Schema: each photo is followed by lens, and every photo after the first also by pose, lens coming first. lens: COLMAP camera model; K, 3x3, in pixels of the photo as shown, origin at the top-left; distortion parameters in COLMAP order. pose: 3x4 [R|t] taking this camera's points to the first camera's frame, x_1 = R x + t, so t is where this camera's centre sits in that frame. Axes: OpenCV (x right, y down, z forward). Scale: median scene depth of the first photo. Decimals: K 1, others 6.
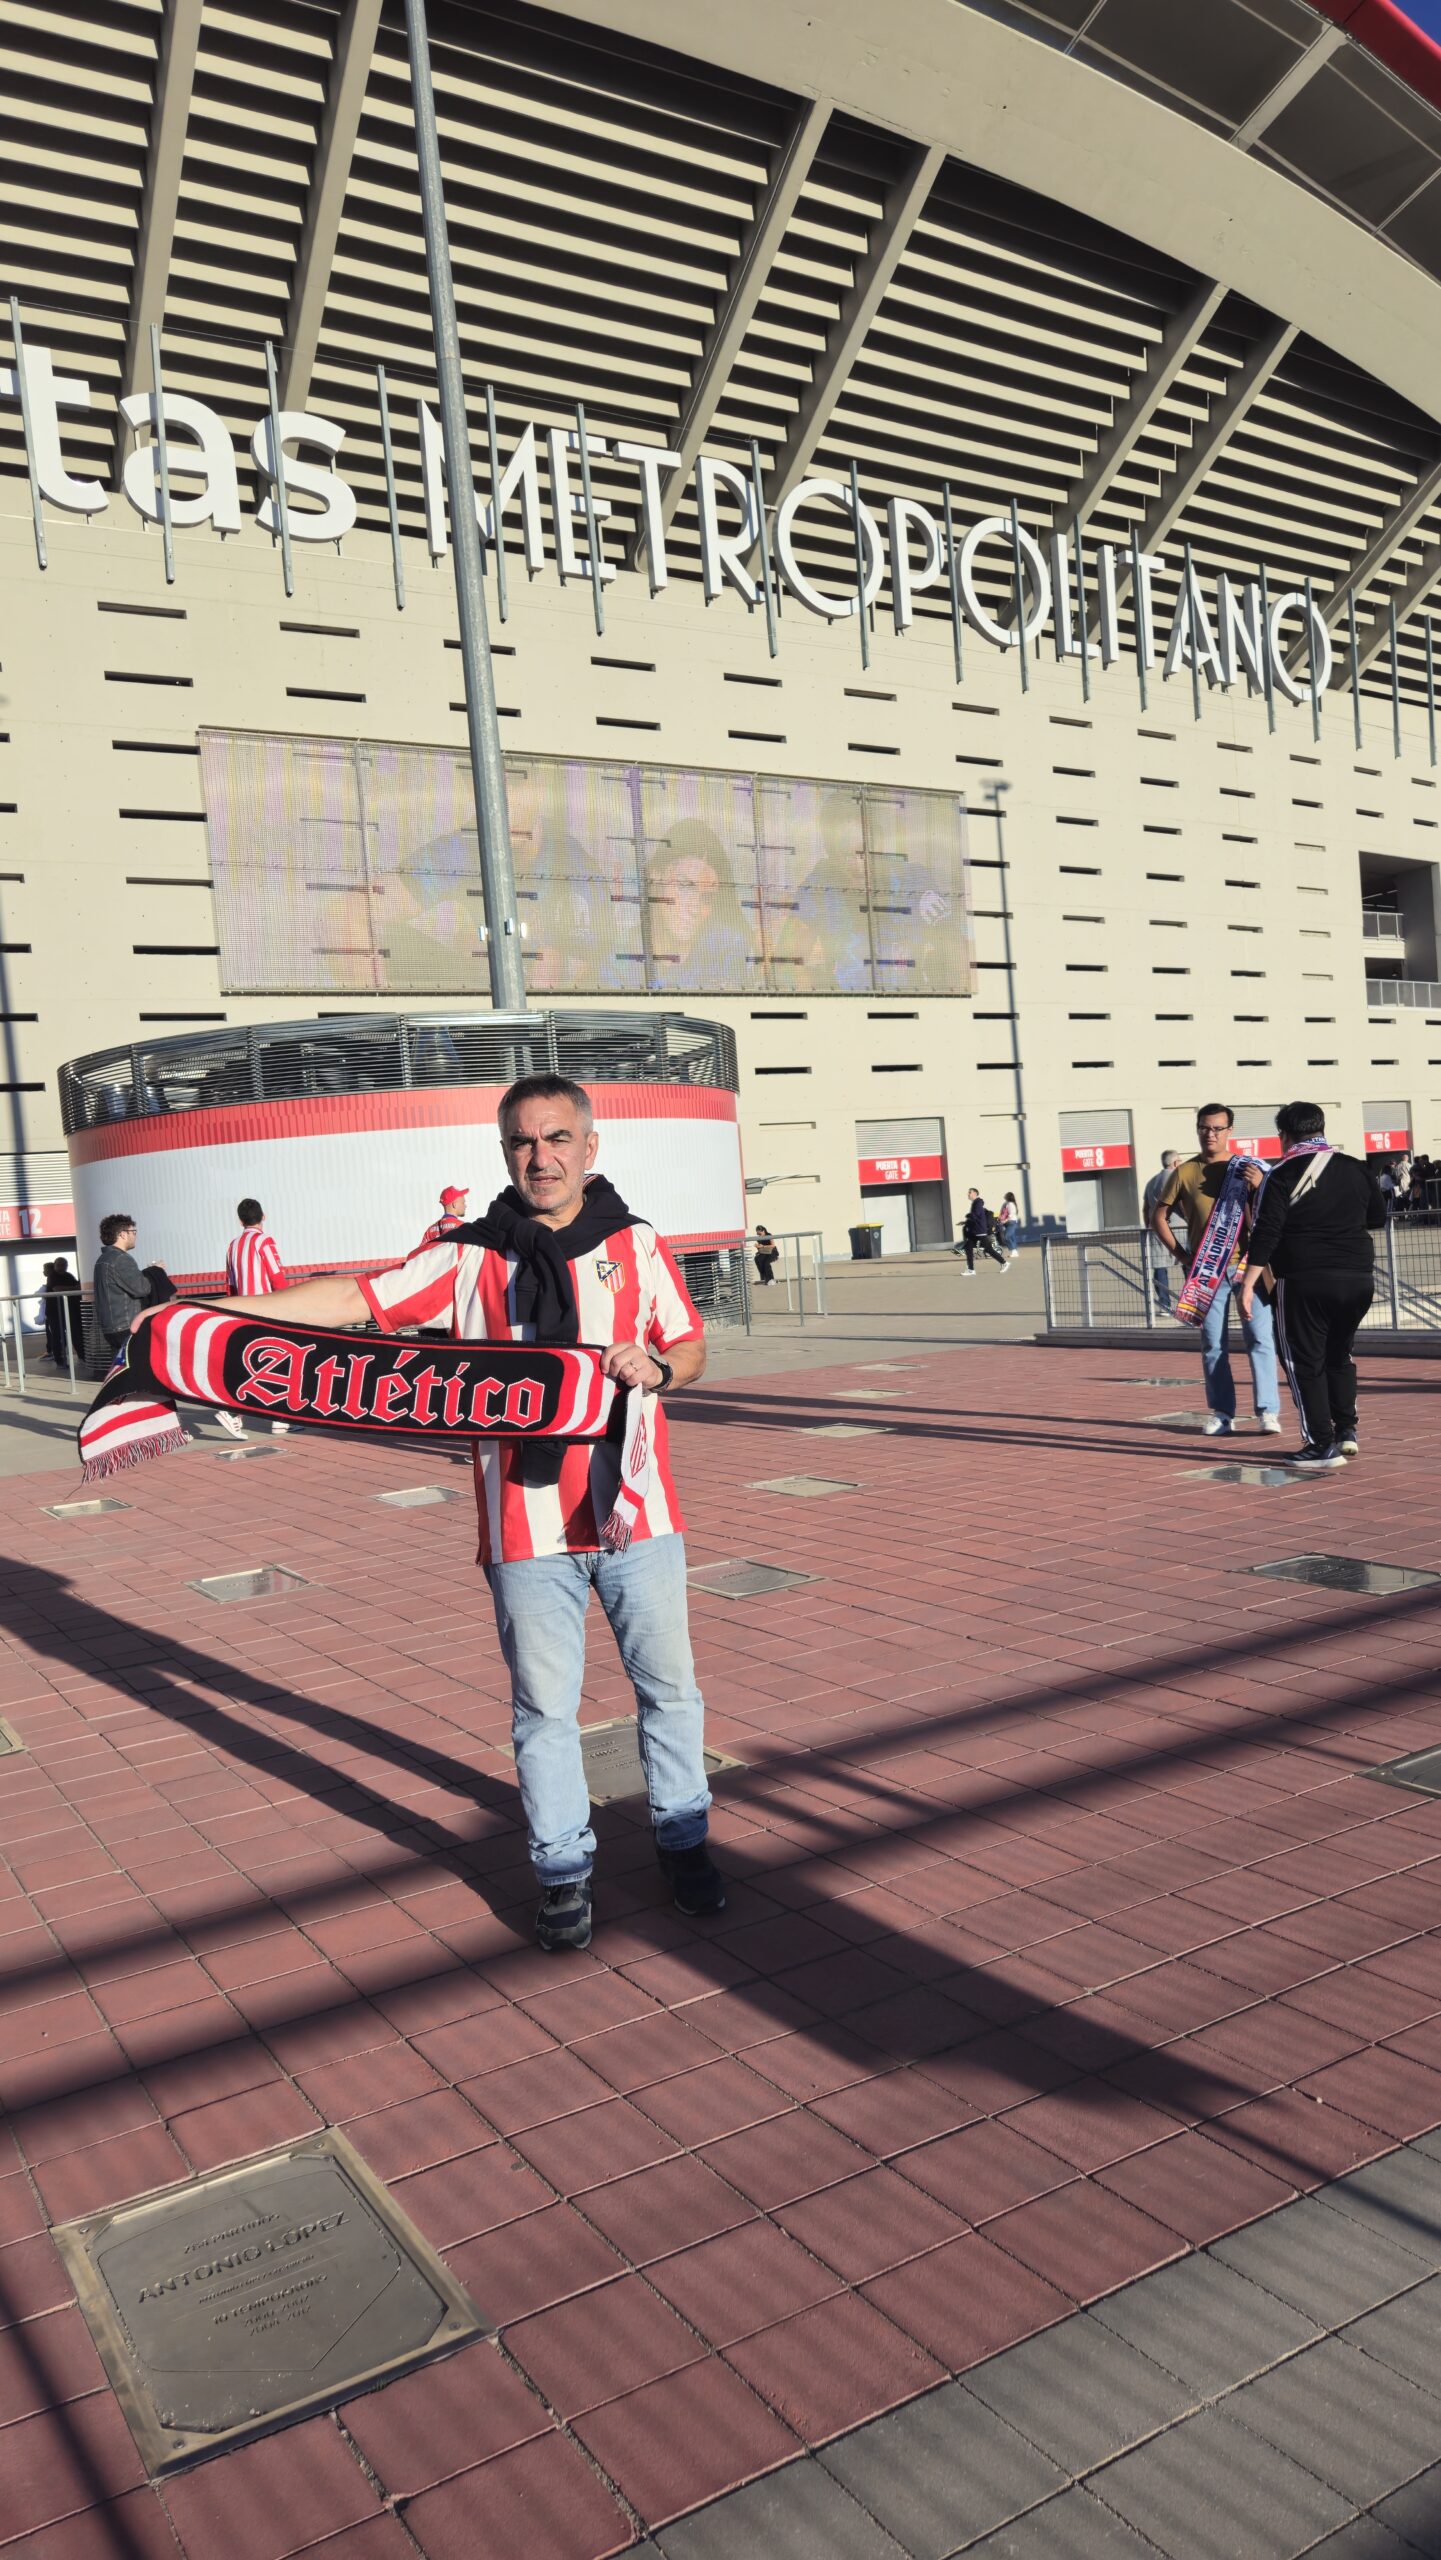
lens RADIAL K [[1710.9, 0, 726.7], [0, 1710.9, 1290.3], [0, 0, 1]] dist [0.029485, -0.009356]
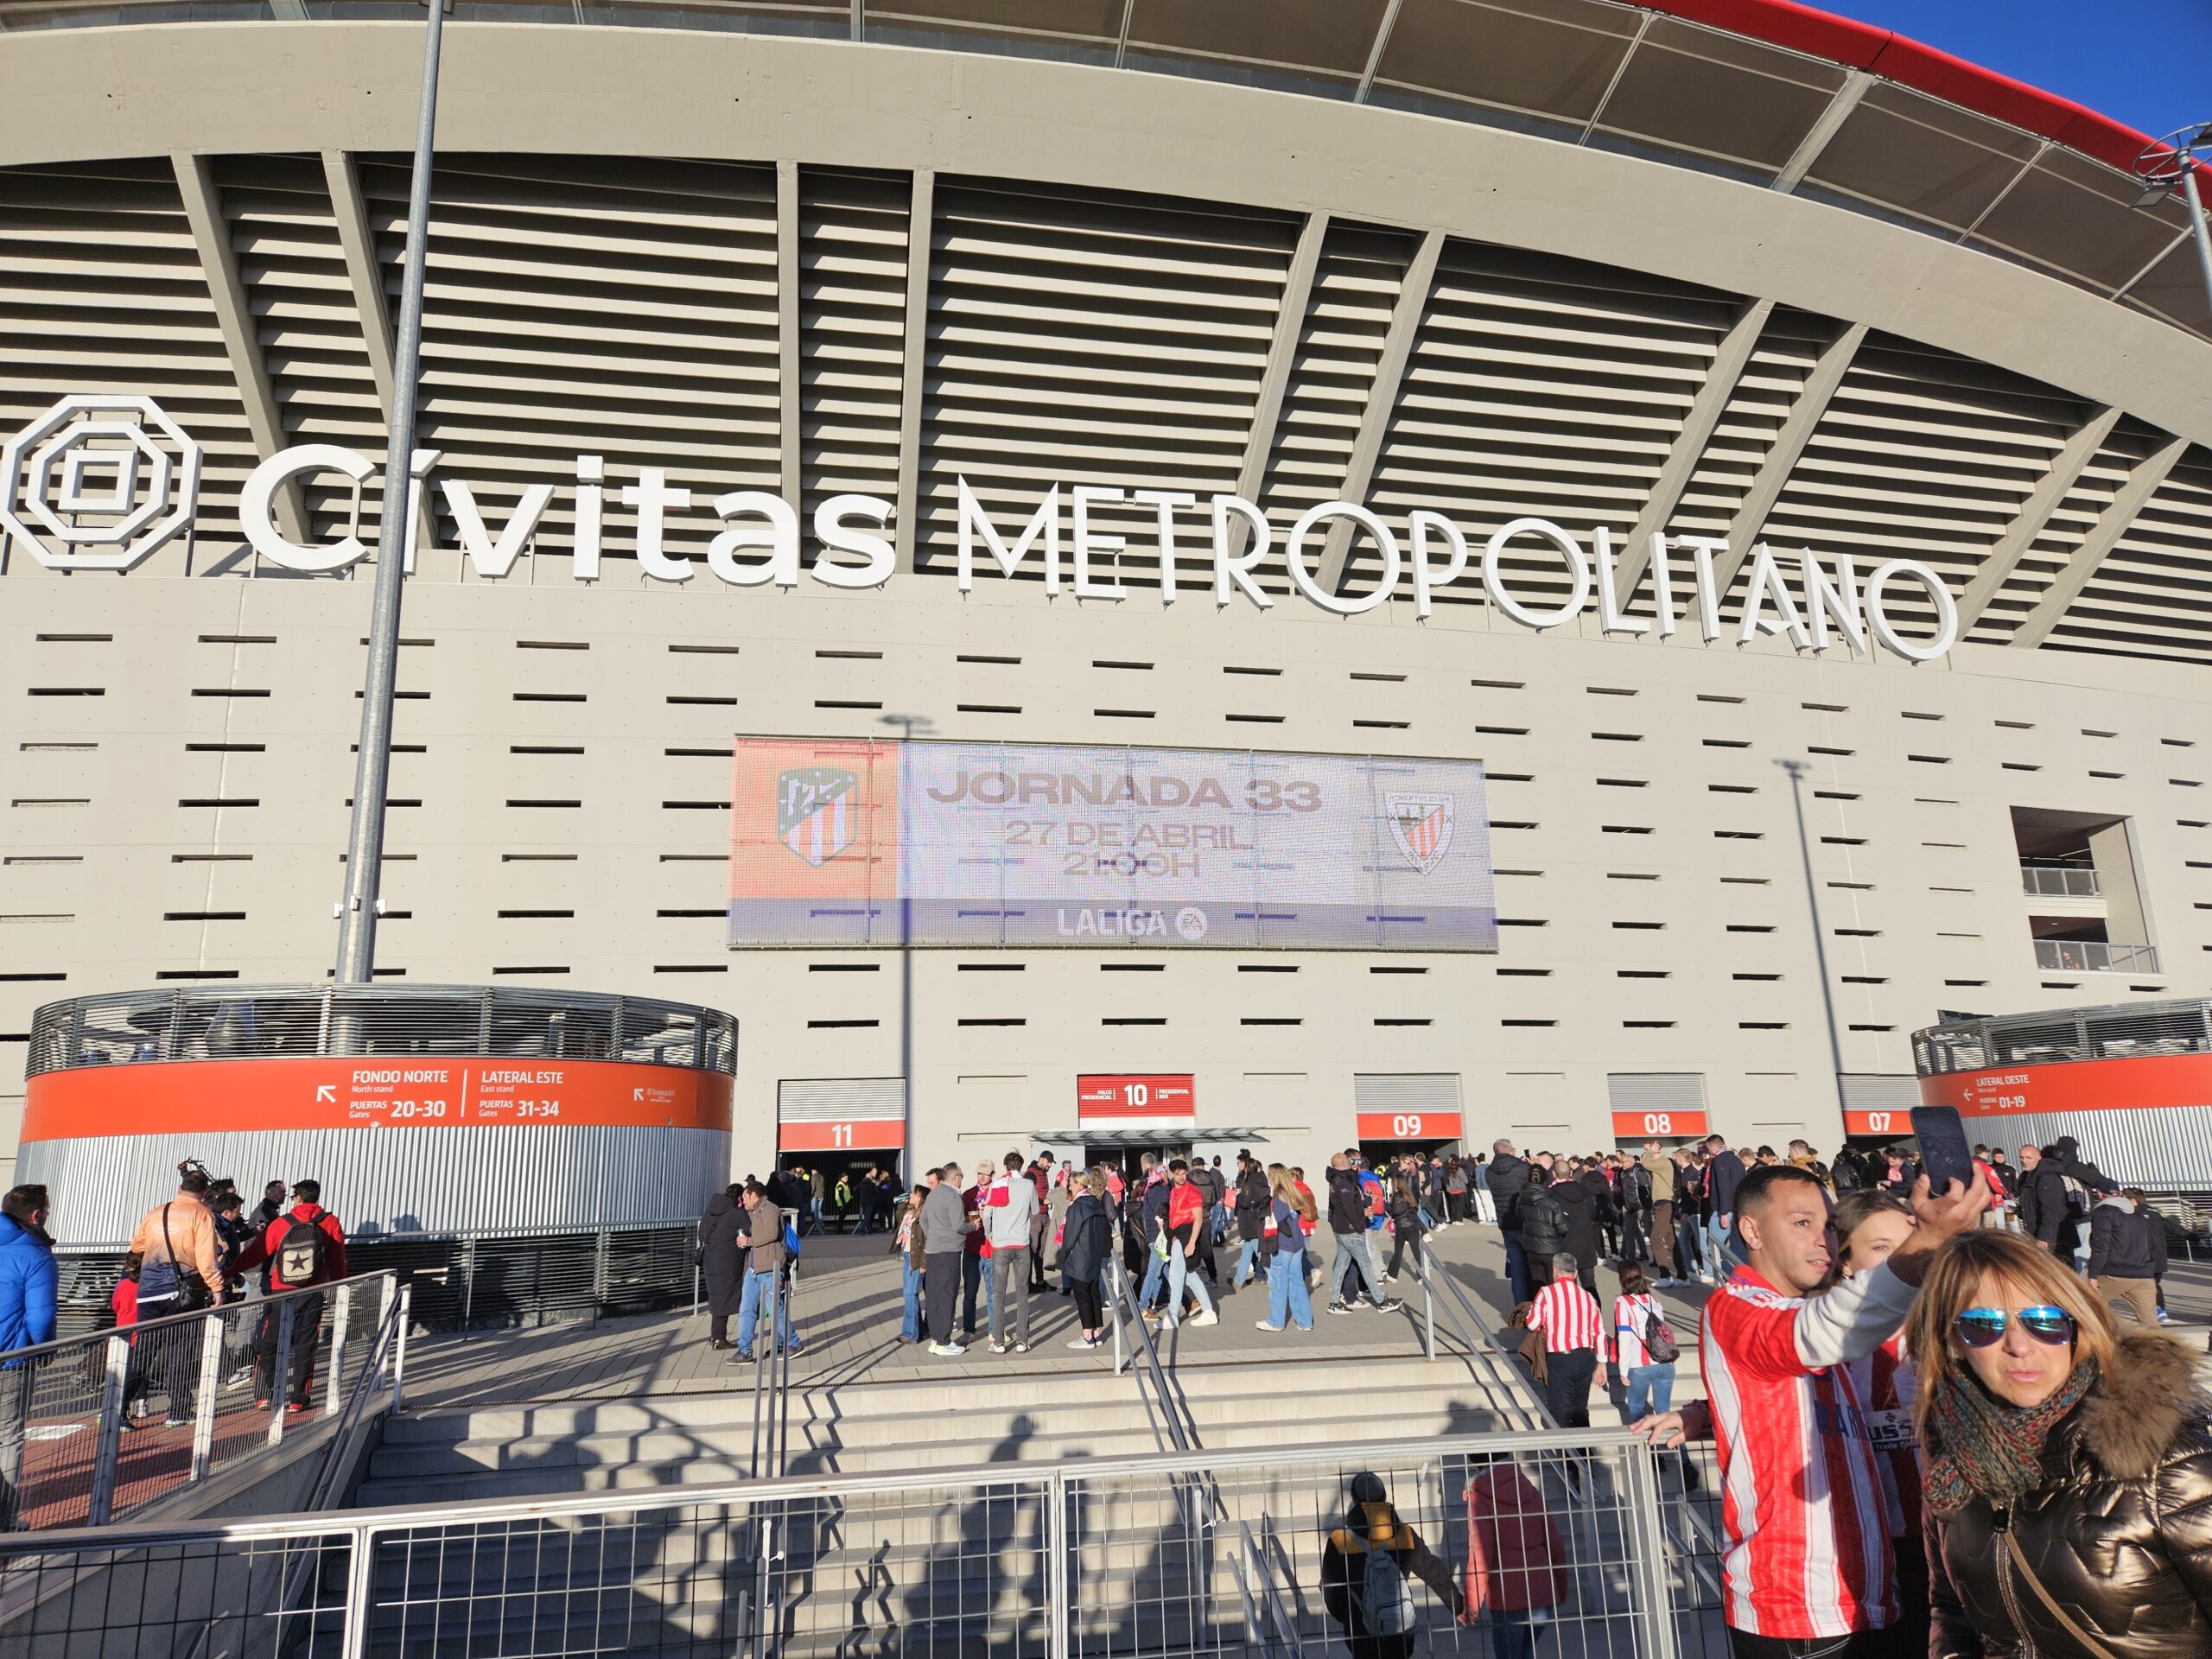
lens RADIAL K [[1447.2, 0, 1091.8], [0, 1447.2, 832.1], [0, 0, 1]] dist [0.007047, 0.003597]
pose [[0.932542, -0.029053, -0.359890, 0.245597], [-0.062751, 0.968547, -0.240787, -0.022977], [0.355566, 0.247127, 0.901388, 0.148203]]
